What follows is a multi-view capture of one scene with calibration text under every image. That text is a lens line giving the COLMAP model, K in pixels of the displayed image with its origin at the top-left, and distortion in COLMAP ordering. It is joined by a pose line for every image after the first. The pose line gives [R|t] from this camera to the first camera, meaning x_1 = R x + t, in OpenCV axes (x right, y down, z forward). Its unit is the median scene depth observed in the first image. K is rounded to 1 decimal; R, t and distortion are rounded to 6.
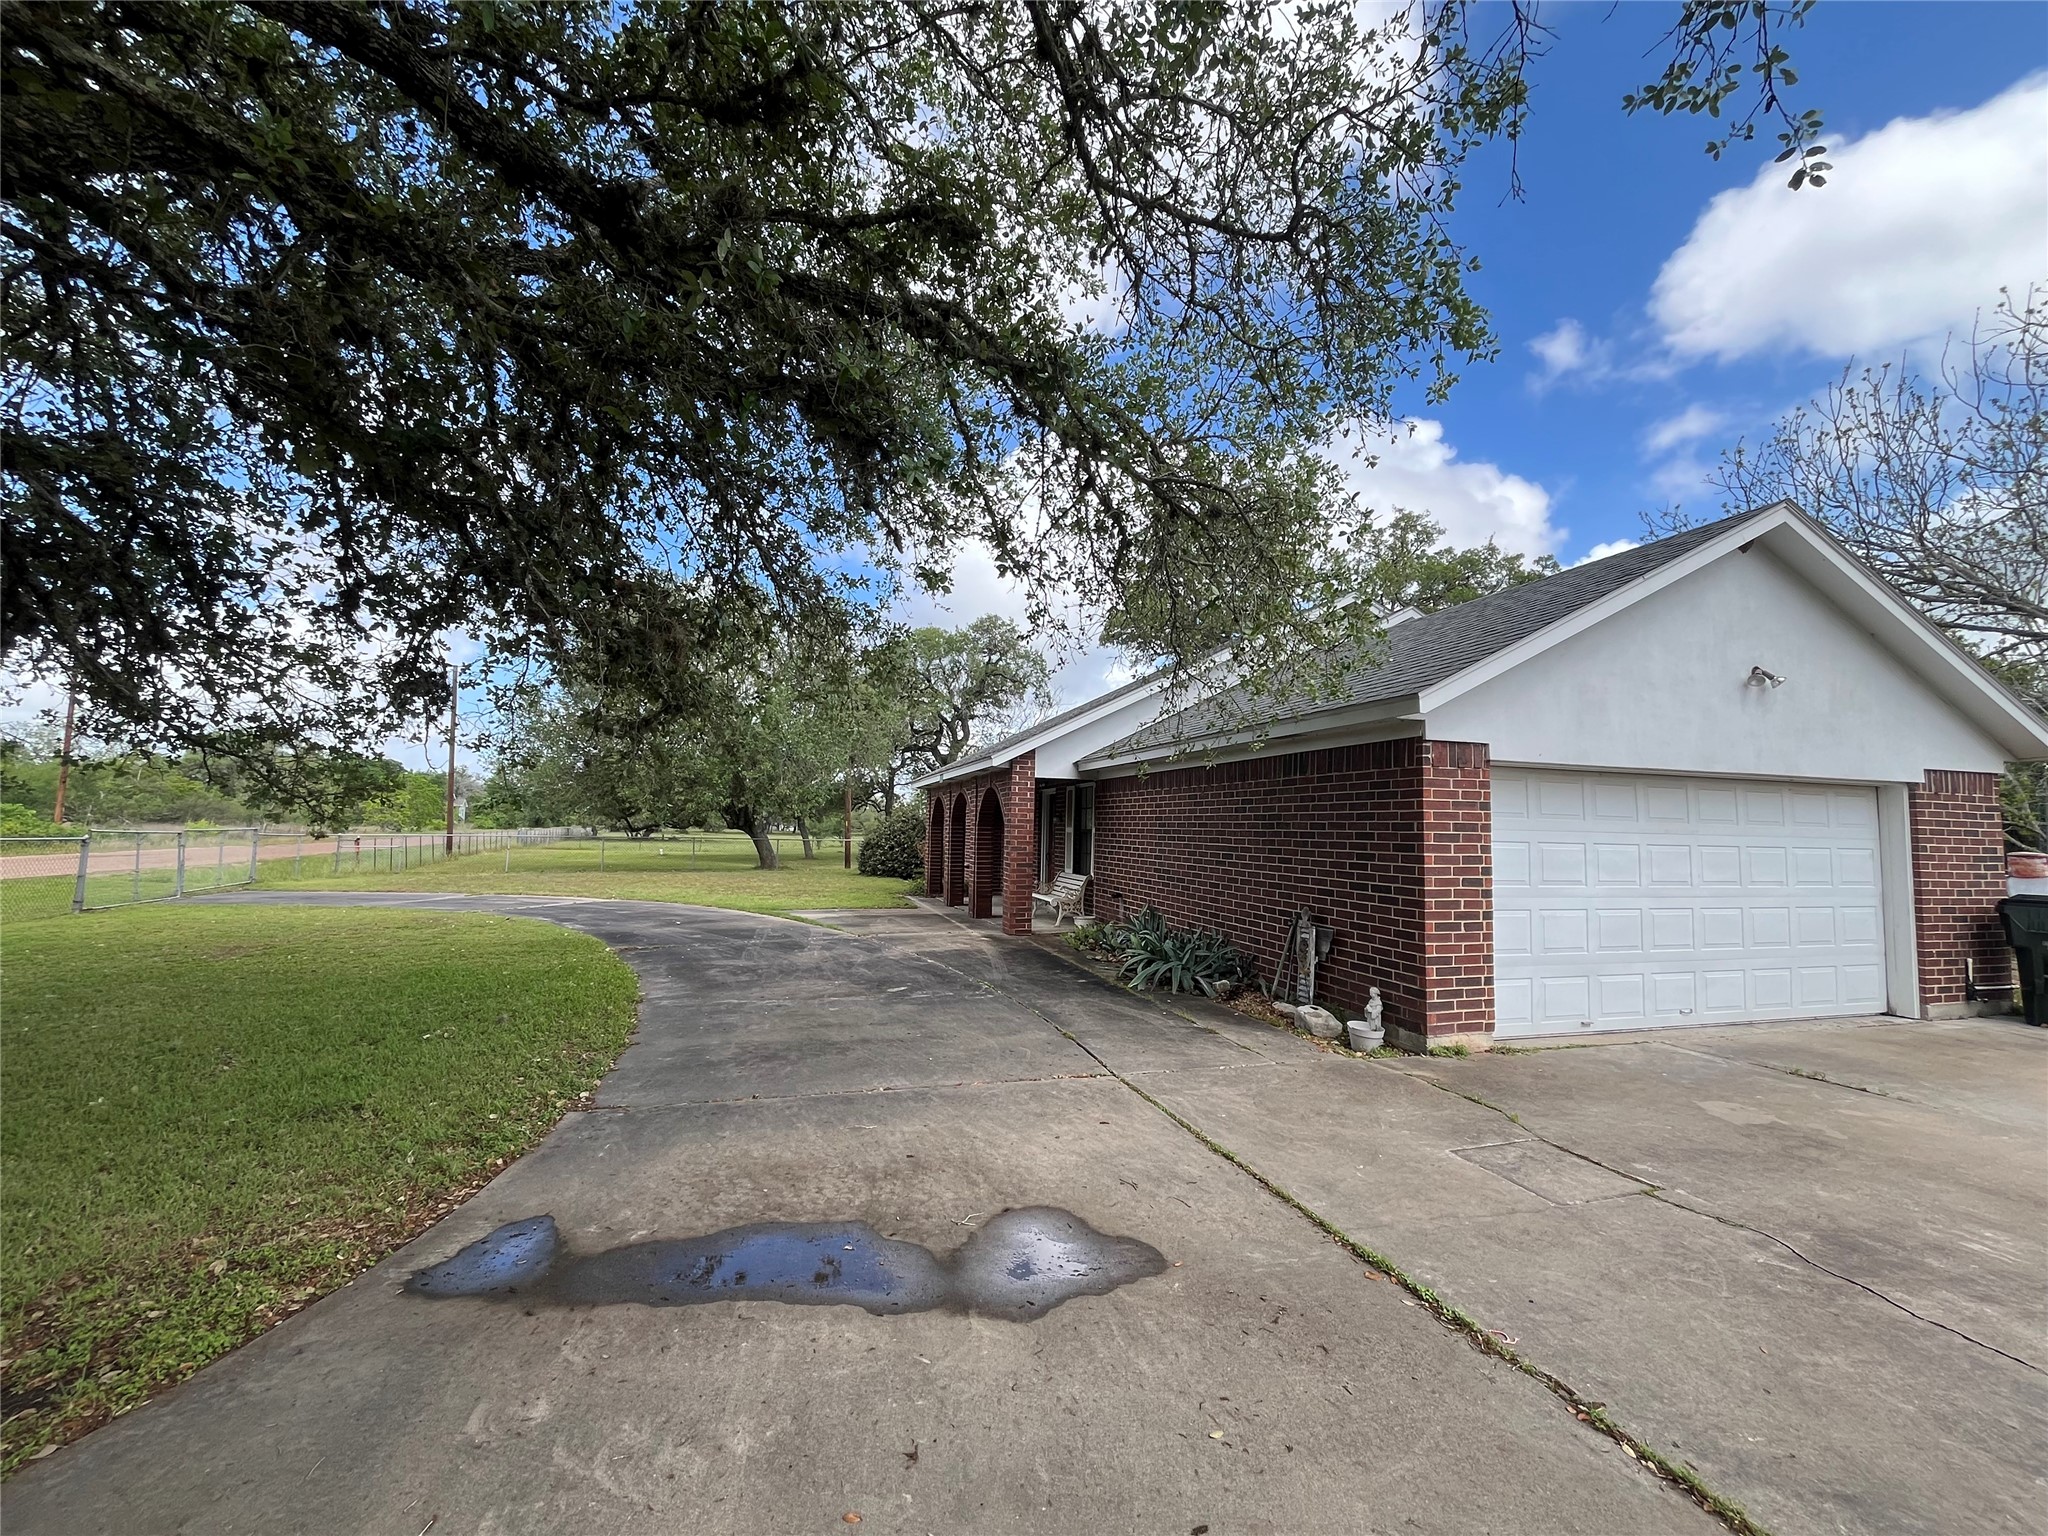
lens RADIAL K [[824.9, 0, 1022.2], [0, 824.9, 764.5], [0, 0, 1]] dist [-0.002012, -0.000341]
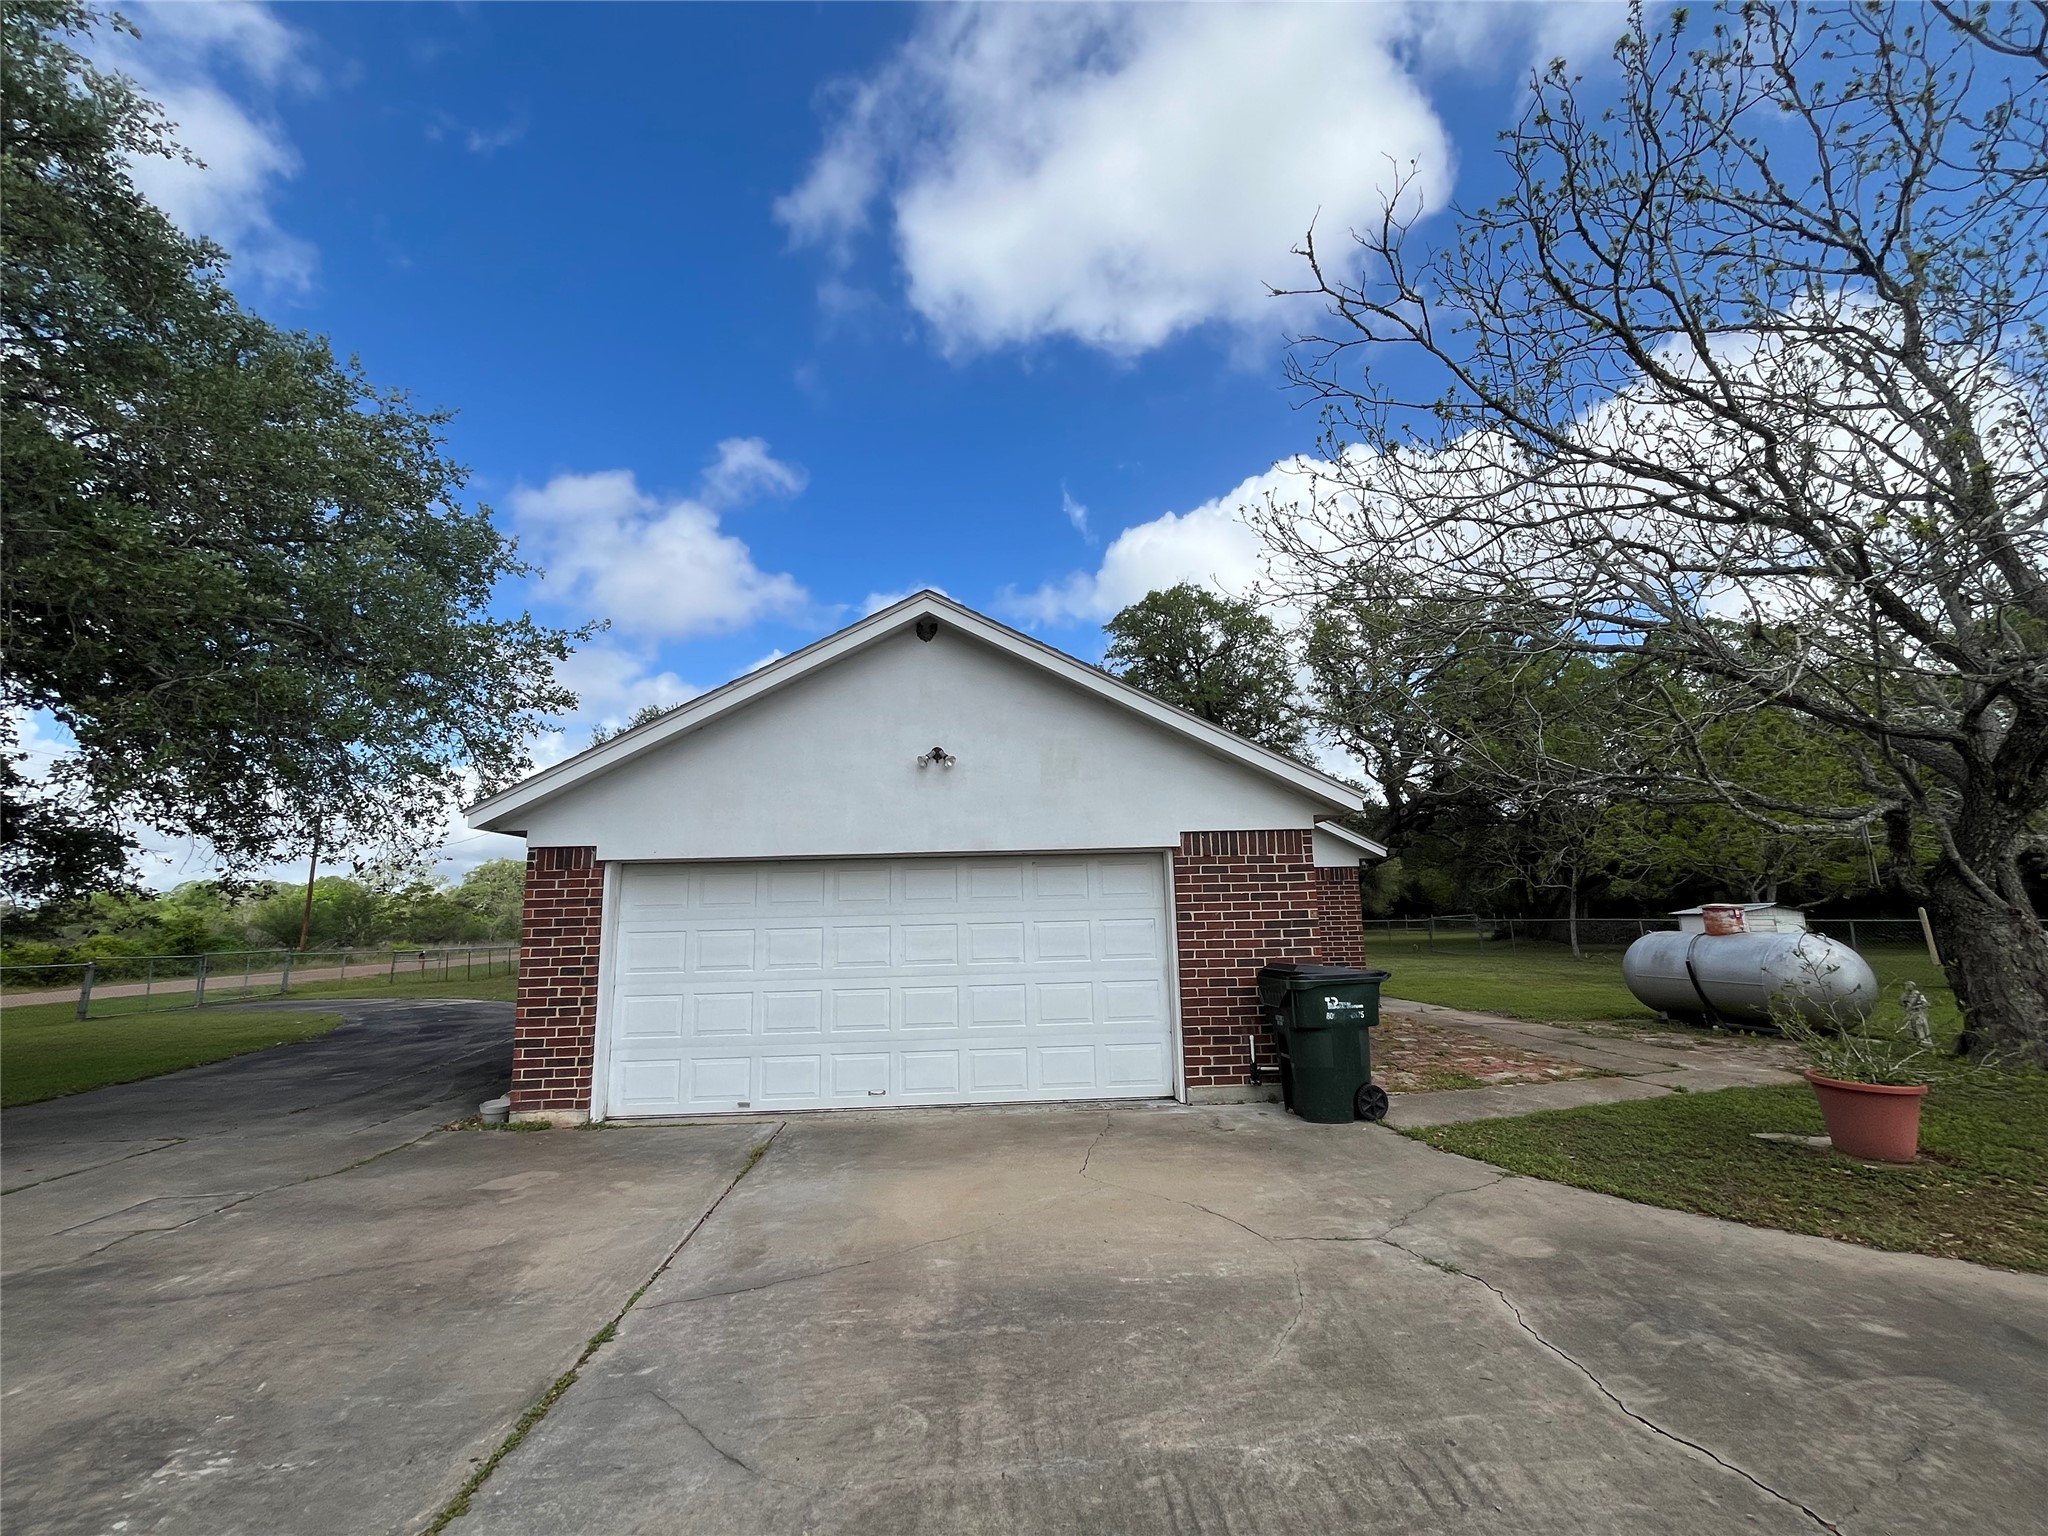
lens RADIAL K [[824.9, 0, 1022.2], [0, 824.9, 764.5], [0, 0, 1]] dist [-0.002012, -0.000341]
pose [[0.969523, -0.089433, -0.228095, 1.253115], [0.065108, 0.991569, -0.112036, 0.025525], [0.236191, 0.093771, 0.967171, 0.026182]]
